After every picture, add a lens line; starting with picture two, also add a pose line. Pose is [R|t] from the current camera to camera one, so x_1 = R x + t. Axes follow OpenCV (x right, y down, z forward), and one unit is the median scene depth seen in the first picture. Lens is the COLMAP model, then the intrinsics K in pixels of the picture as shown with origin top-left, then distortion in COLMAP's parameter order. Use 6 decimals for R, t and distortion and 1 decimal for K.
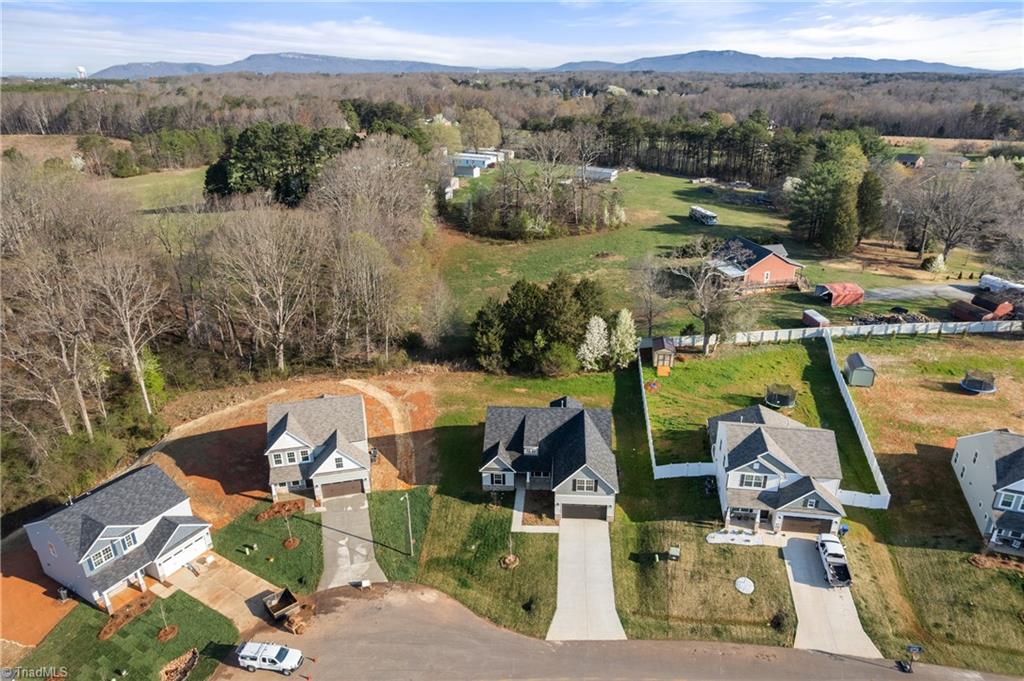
lens RADIAL K [[654.4, 0, 515.7], [0, 654.4, 347.4], [0, 0, 1]] dist [-0.045510, 0.054918]
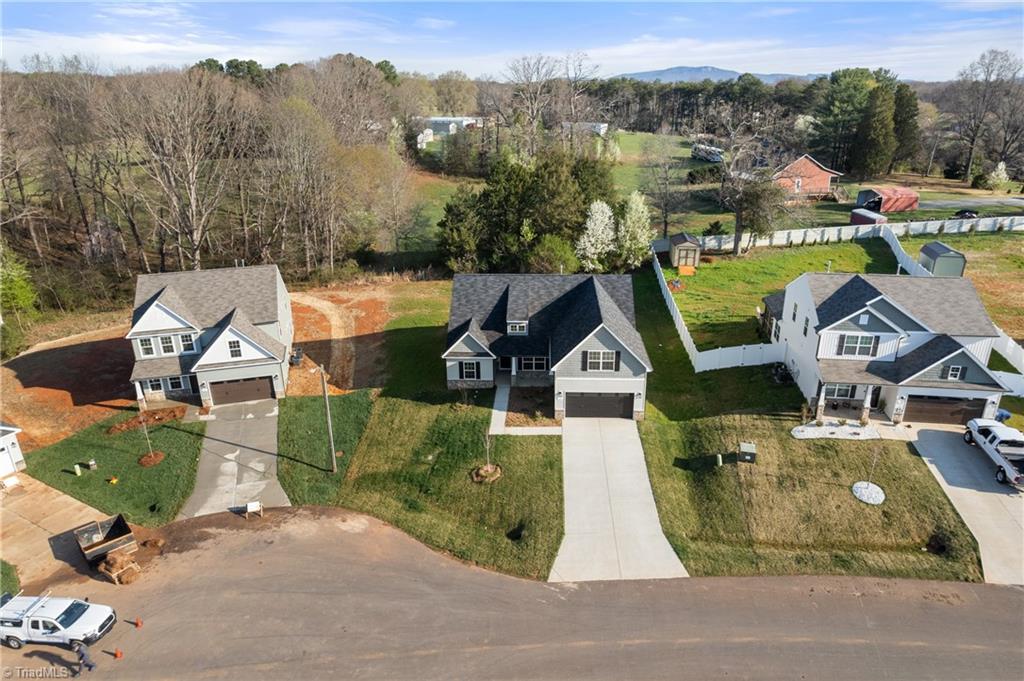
lens RADIAL K [[654.4, 0, 515.9], [0, 654.4, 339.8], [0, 0, 1]] dist [-0.045510, 0.054918]
pose [[0.999618, -0.007574, 0.026573, 0.003293], [0.008539, 0.999301, -0.036391, 0.201834], [-0.026279, 0.036604, 0.998984, 0.326802]]
